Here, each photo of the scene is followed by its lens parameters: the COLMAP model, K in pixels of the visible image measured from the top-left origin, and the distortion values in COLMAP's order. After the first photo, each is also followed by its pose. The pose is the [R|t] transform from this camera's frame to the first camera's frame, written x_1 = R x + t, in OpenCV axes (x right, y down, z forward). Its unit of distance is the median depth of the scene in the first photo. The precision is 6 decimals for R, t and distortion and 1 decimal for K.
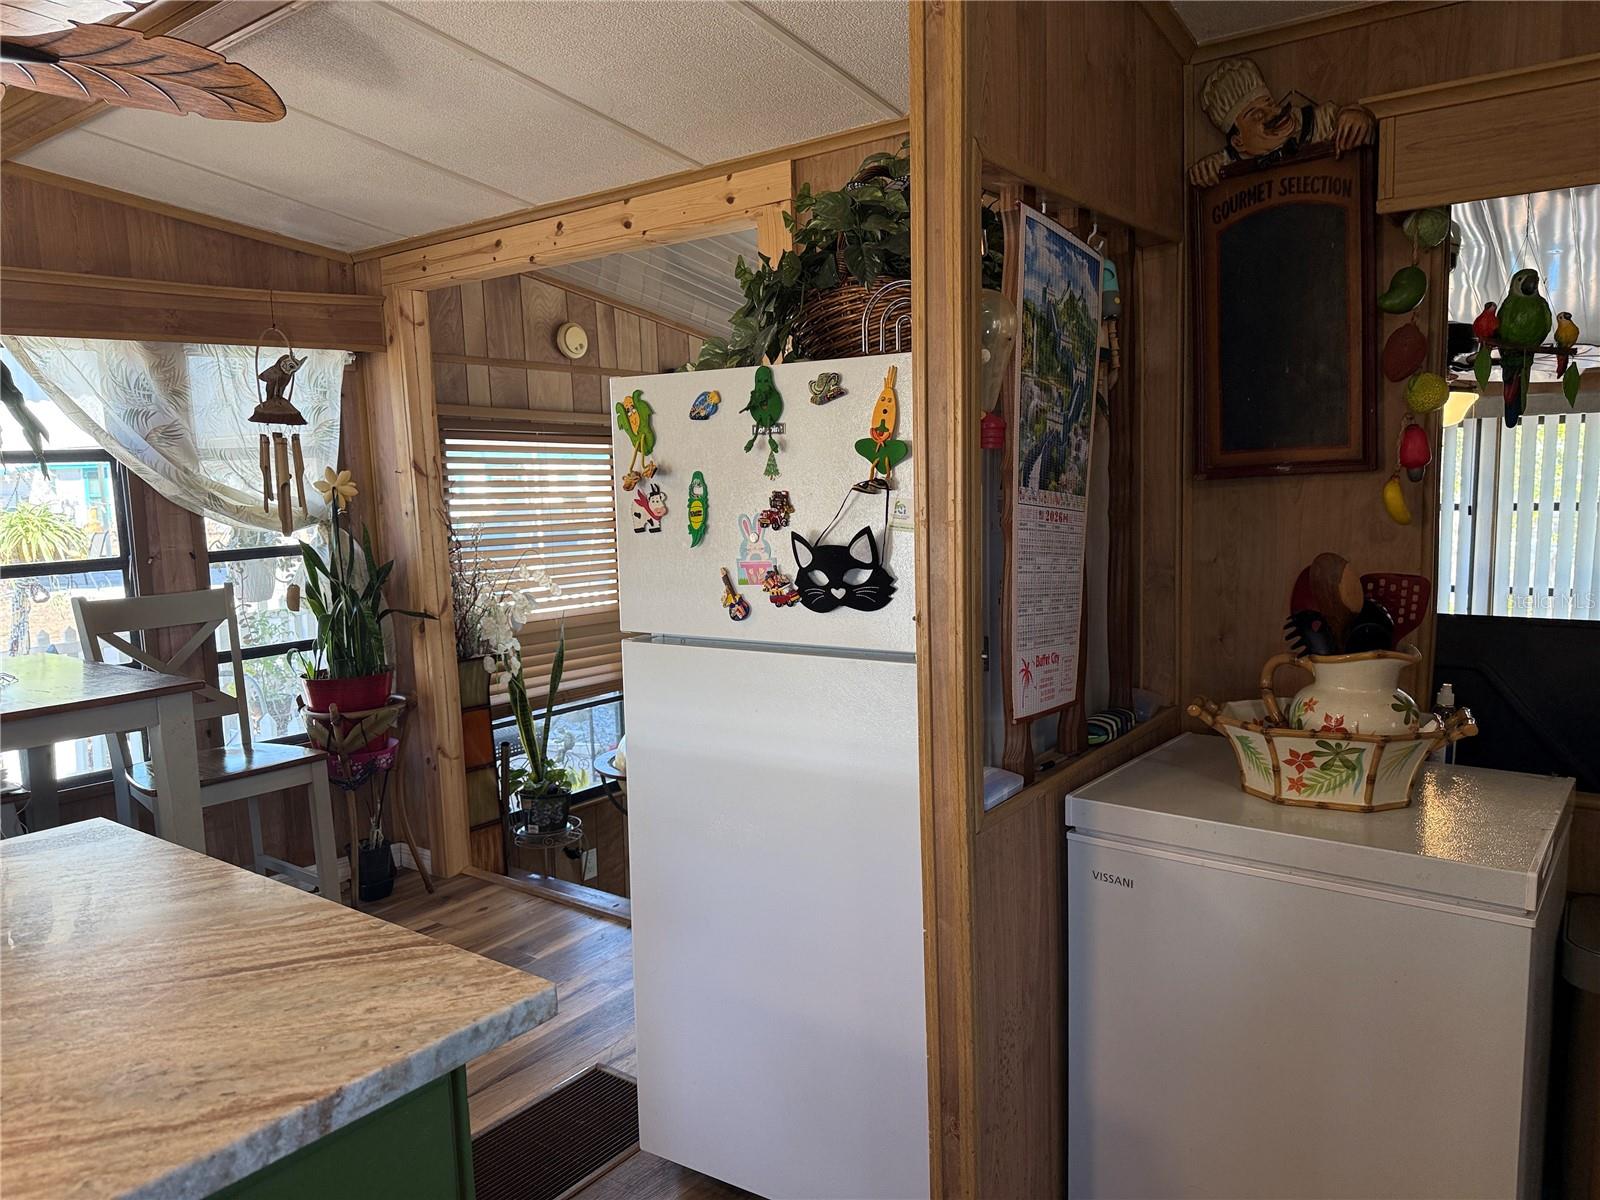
lens RADIAL K [[1136.0, 0, 801.0], [0, 1136.0, 596.4], [0, 0, 1]] dist [0.026348, -0.027720]
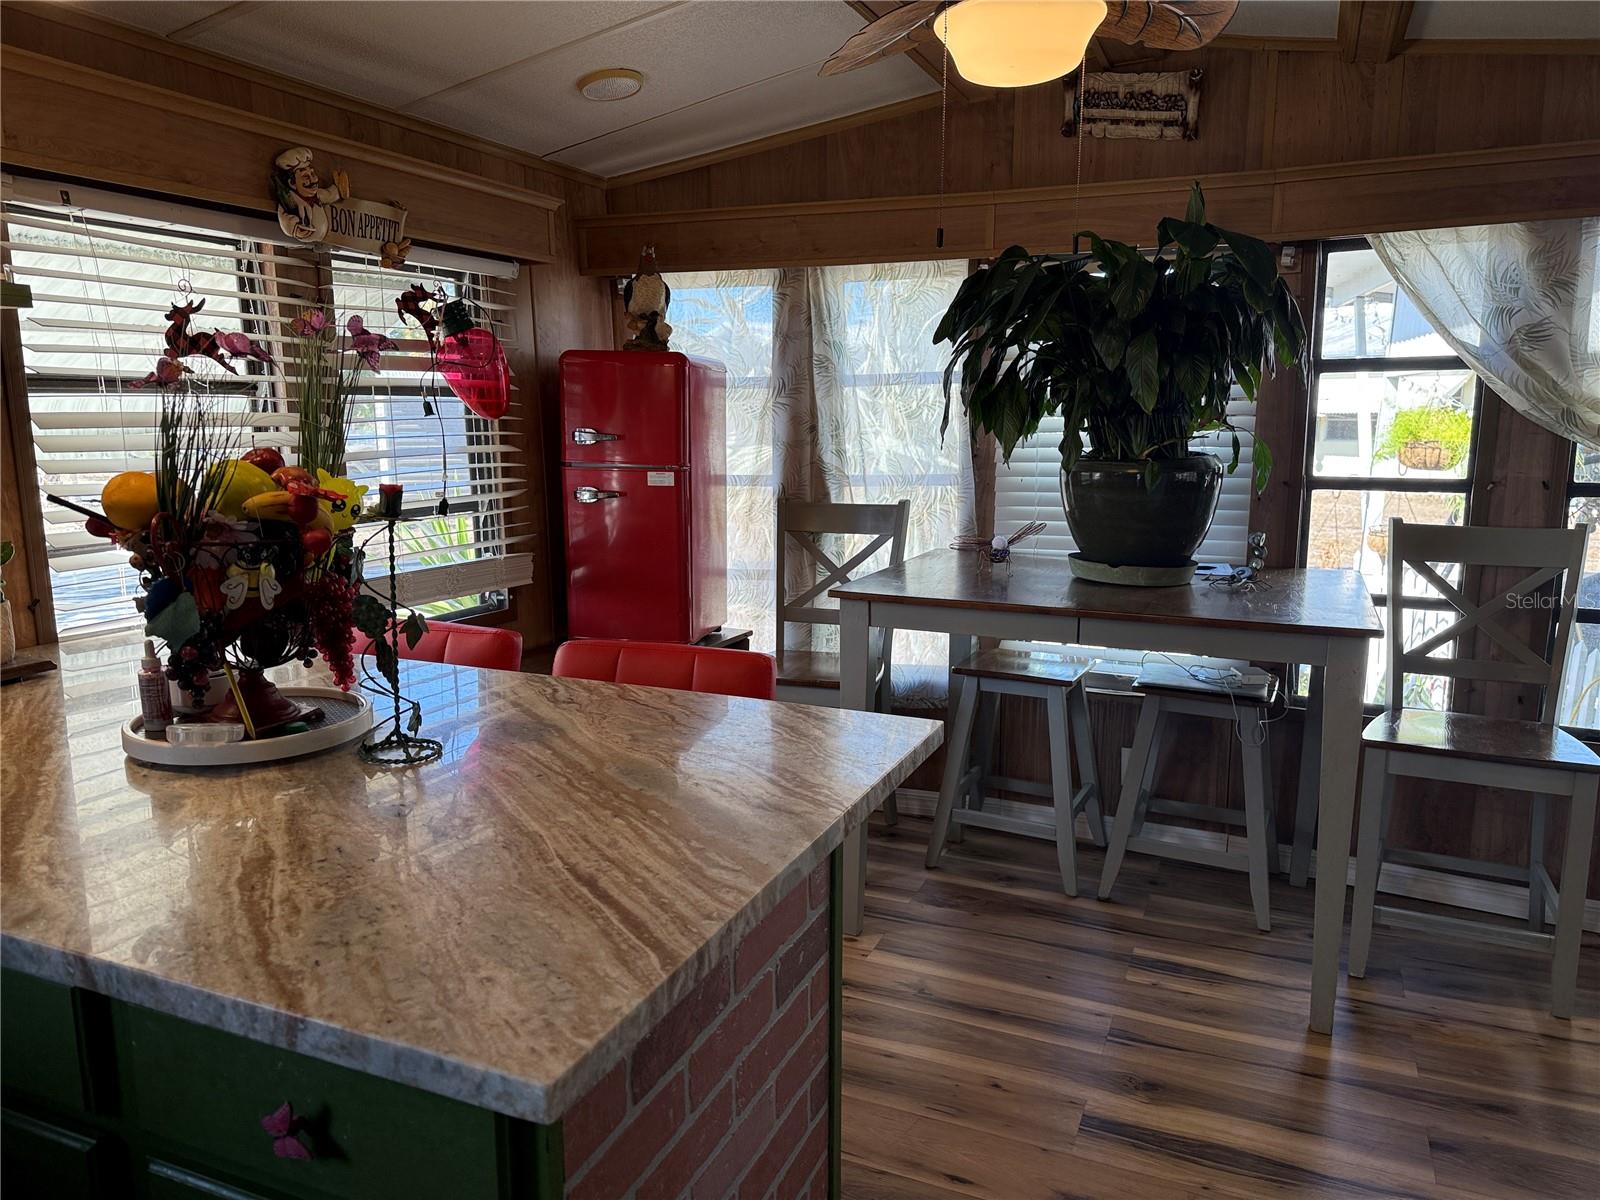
lens RADIAL K [[1136.0, 0, 801.0], [0, 1136.0, 610.1], [0, 0, 1]] dist [0.026348, -0.027720]
pose [[0.253525, 0.207141, -0.944890, 0.202911], [-0.123658, 0.975729, 0.180723, -0.048092], [0.959392, 0.071025, 0.272987, 0.420265]]
